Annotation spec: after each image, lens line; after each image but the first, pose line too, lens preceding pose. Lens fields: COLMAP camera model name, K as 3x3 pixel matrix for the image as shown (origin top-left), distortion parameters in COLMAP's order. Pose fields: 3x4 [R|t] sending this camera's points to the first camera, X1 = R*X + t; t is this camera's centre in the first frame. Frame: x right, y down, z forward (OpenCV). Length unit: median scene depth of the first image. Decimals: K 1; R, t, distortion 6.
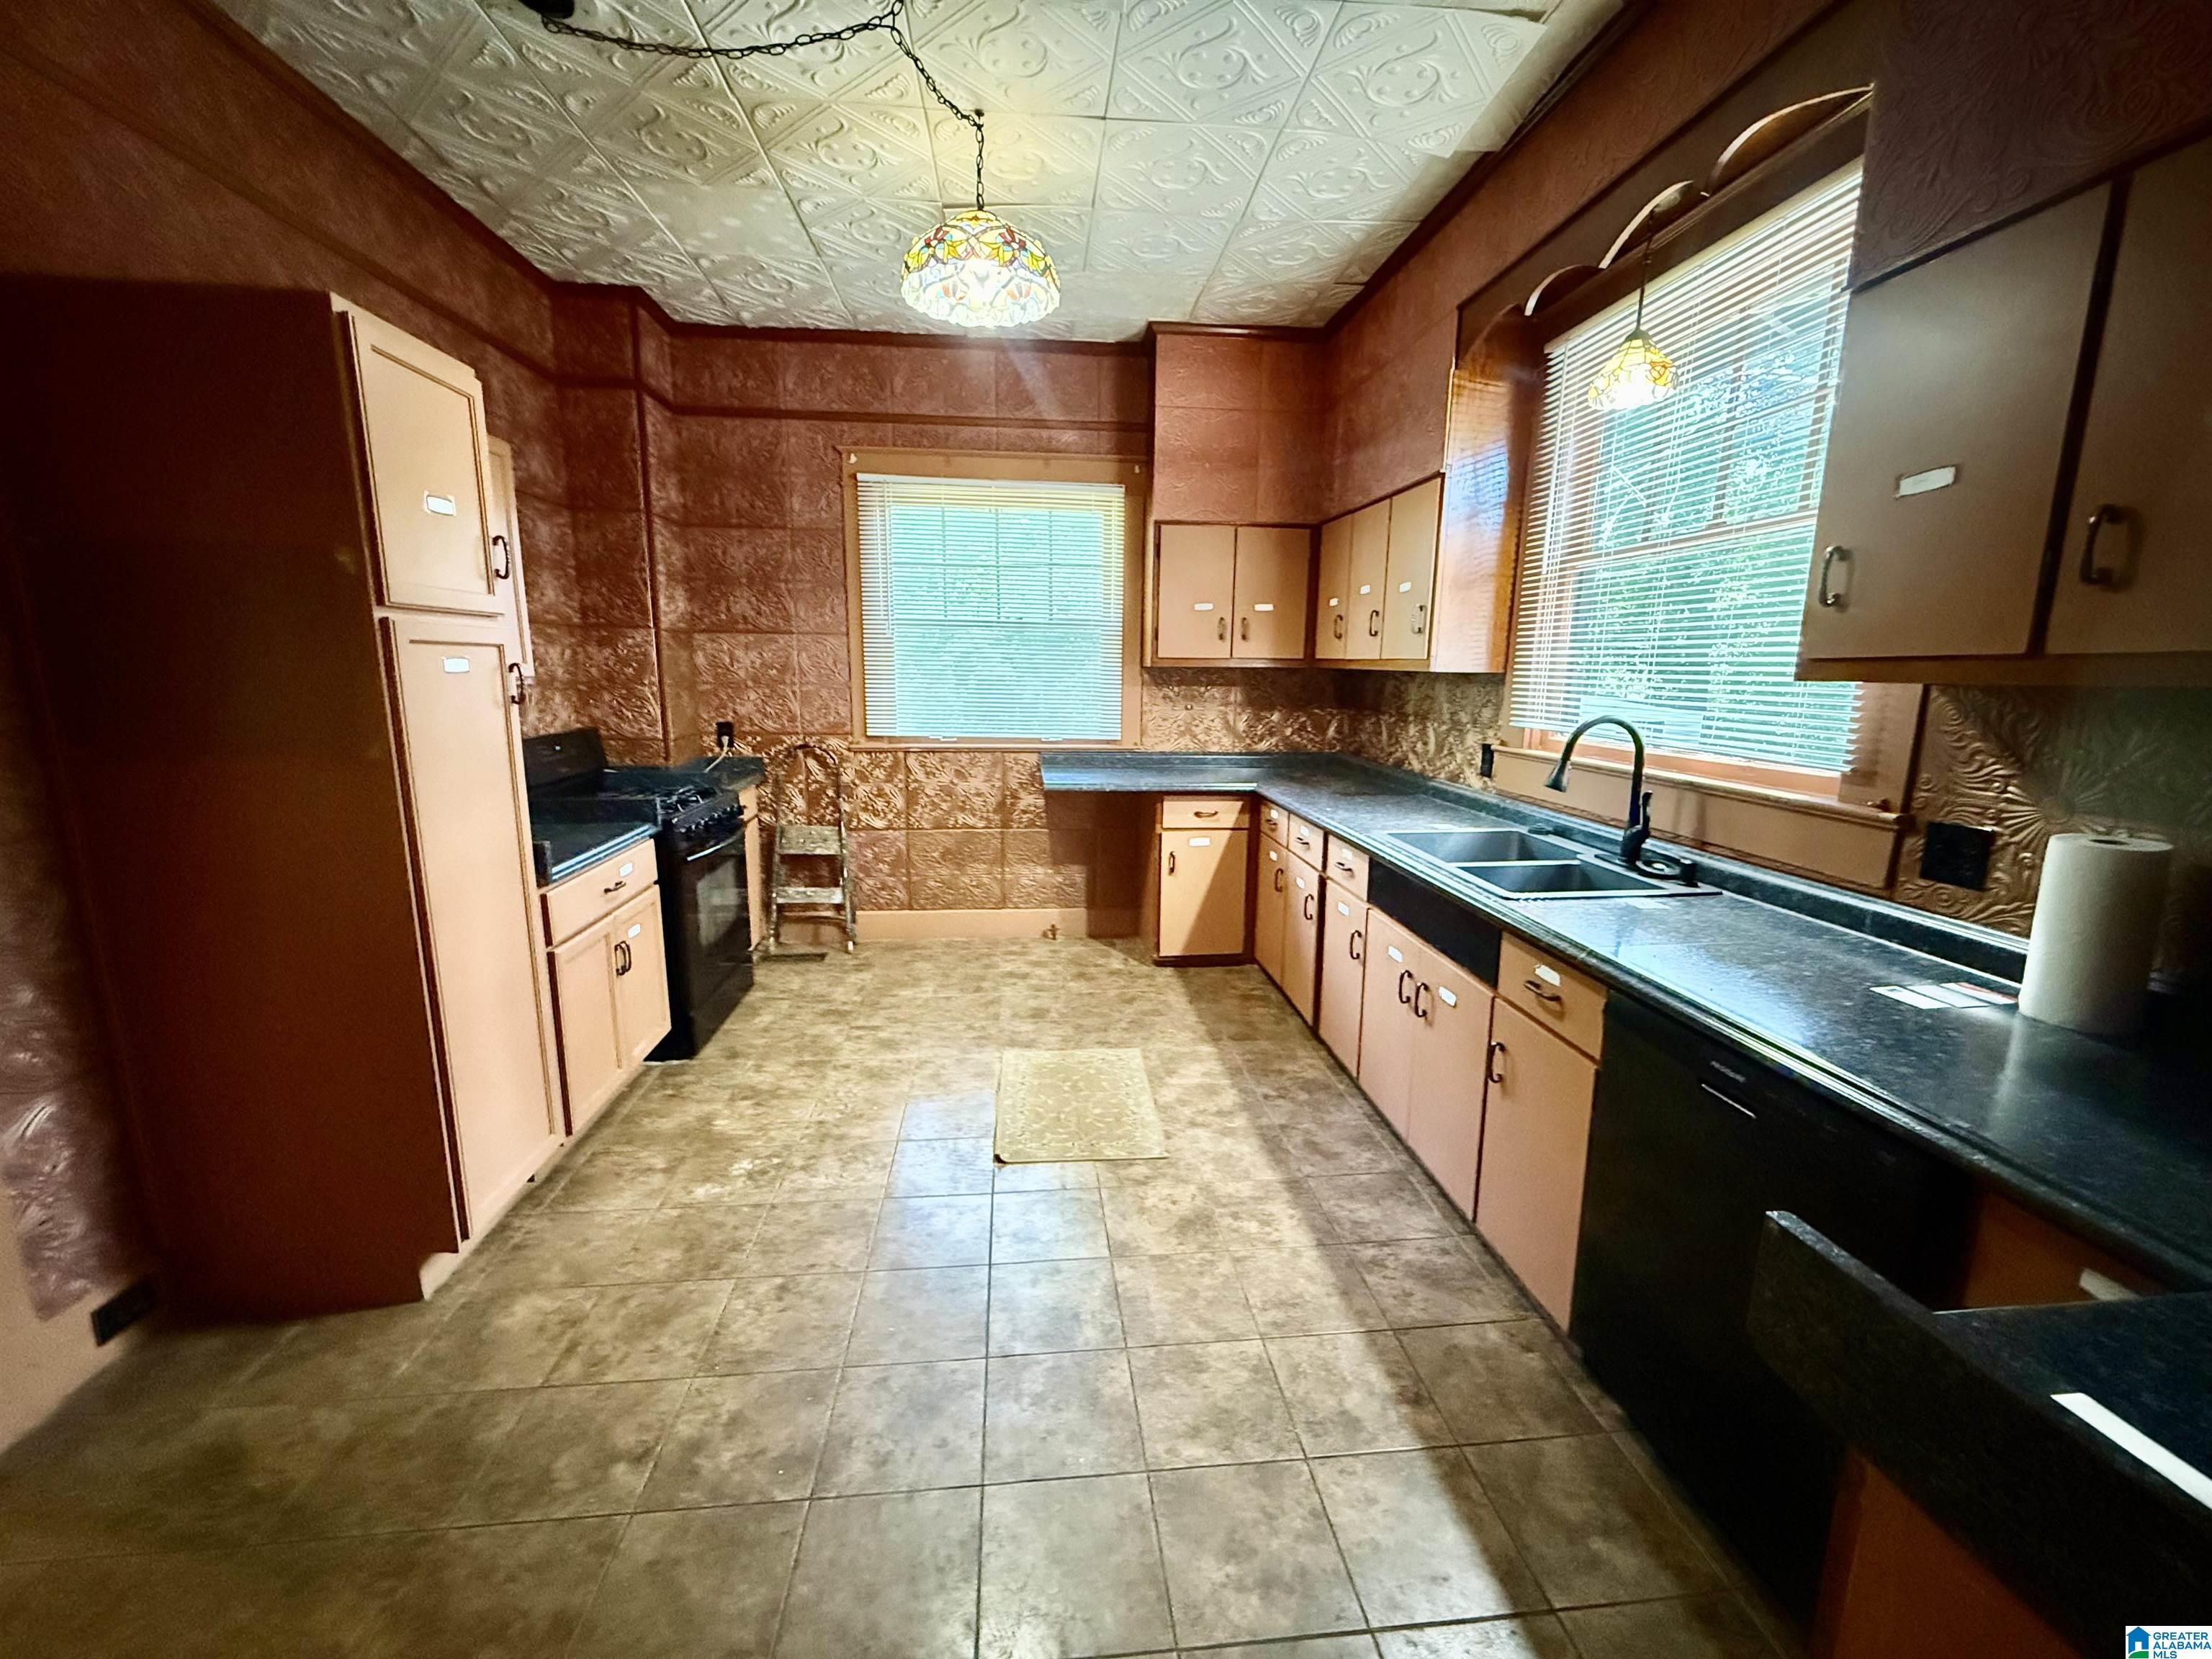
lens RADIAL K [[887.0, 0, 1102.9], [0, 887.0, 824.9], [0, 0, 1]] dist [-0.002754, 0.001126]
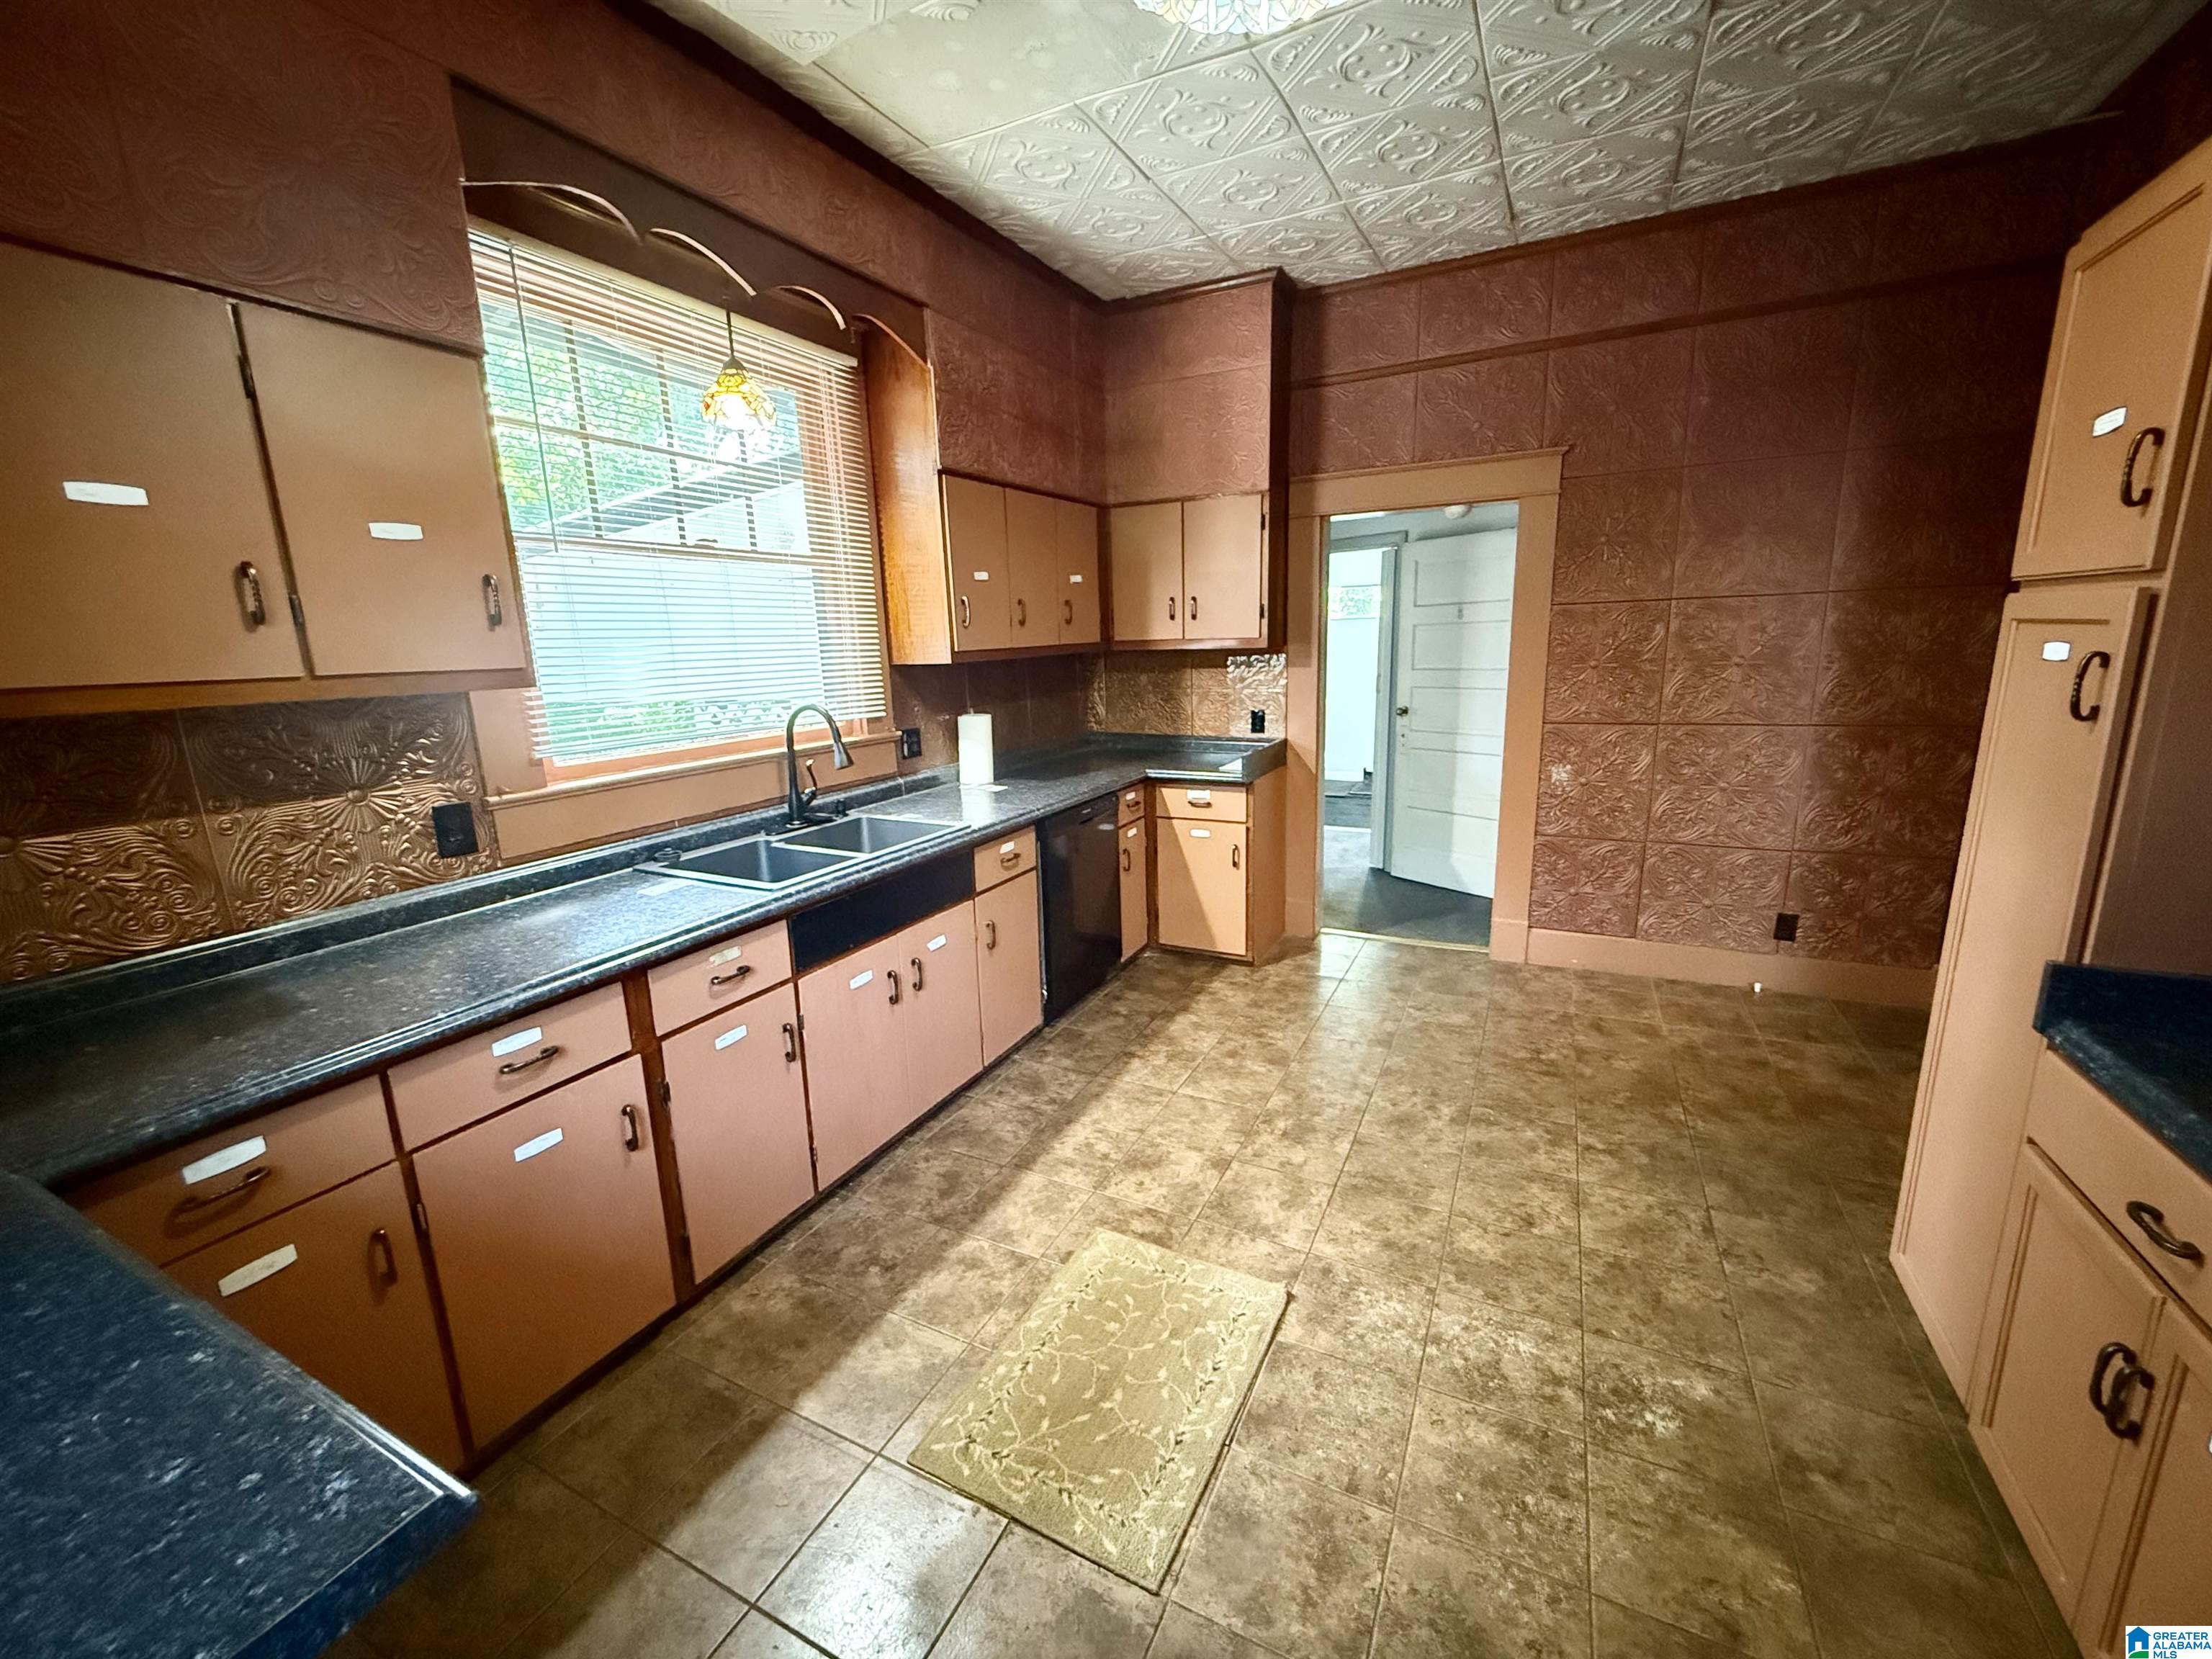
lens RADIAL K [[887.0, 0, 1099.8], [0, 887.0, 824.7], [0, 0, 1]] dist [-0.002754, 0.001126]
pose [[-0.841112, -0.096581, 0.532167, -0.288187], [0.118024, 0.927440, 0.354859, -0.246571], [-0.527826, 0.361284, -0.768683, 1.245383]]
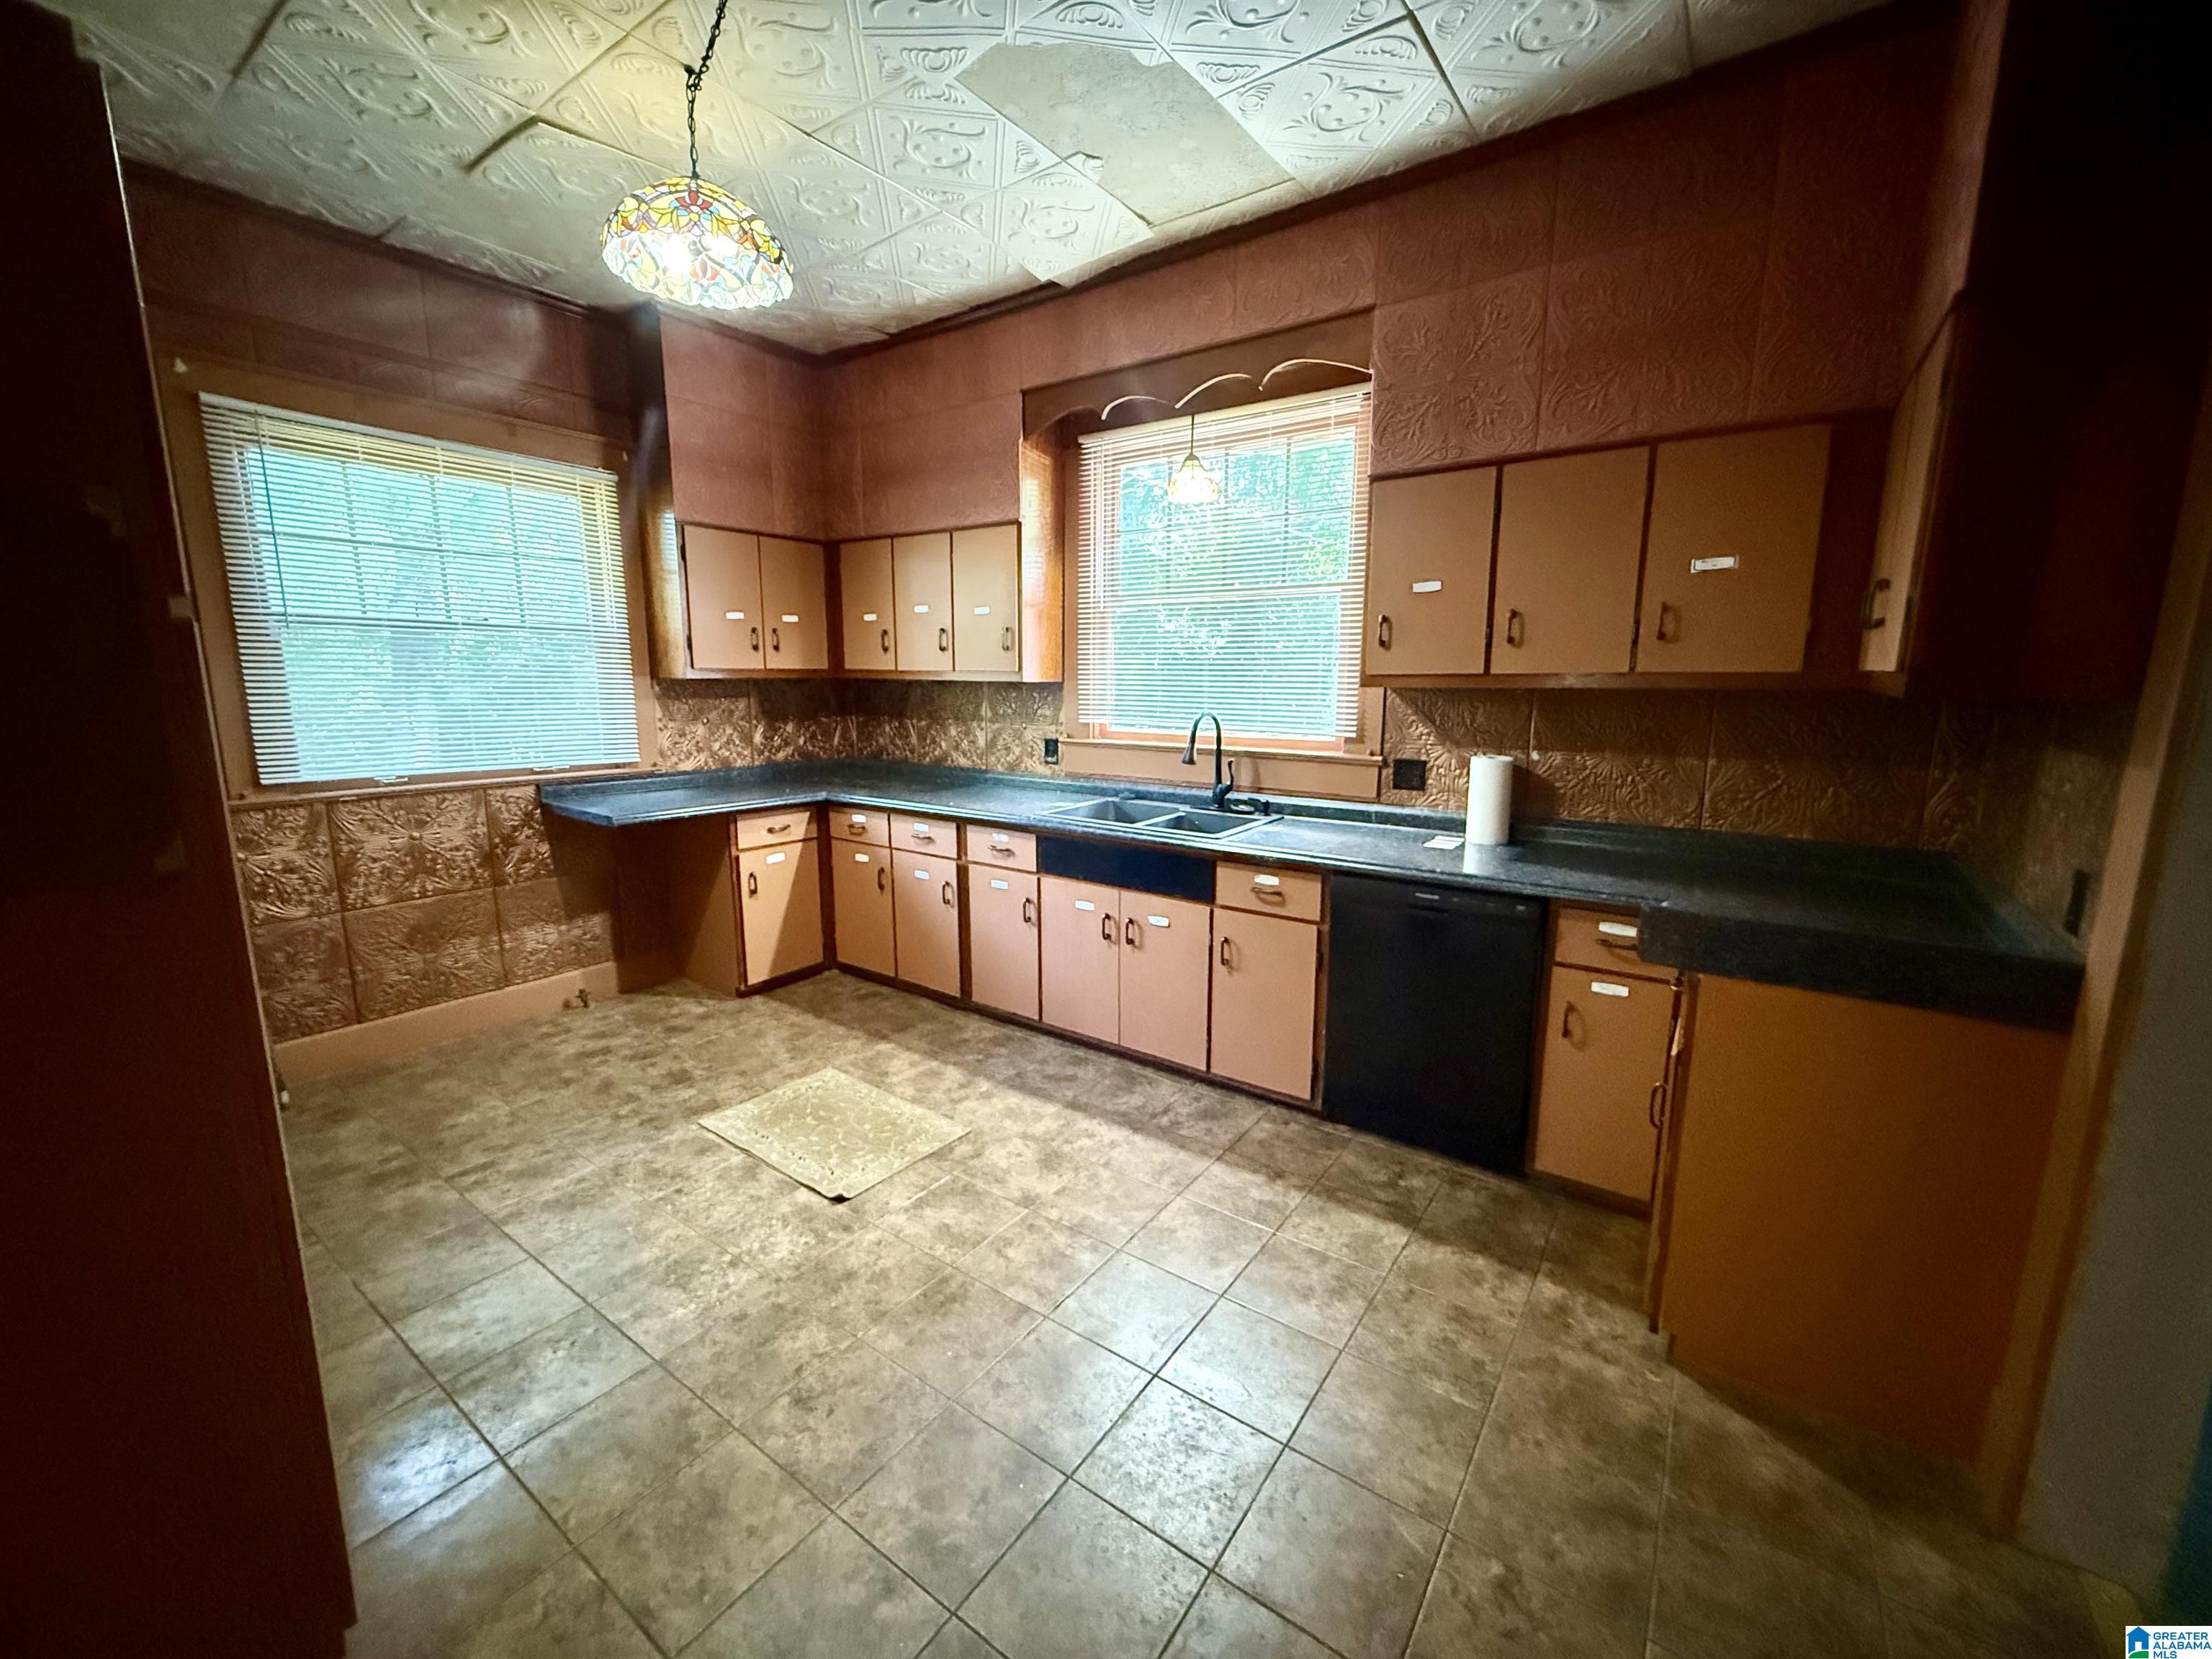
lens RADIAL K [[887.0, 0, 1107.8], [0, 887.0, 822.9], [0, 0, 1]] dist [-0.002754, 0.001126]
pose [[0.657007, -0.131342, 0.742356, -0.470308], [0.135580, 0.989237, 0.055029, -0.029897], [-0.741593, 0.064494, 0.667743, 0.100384]]
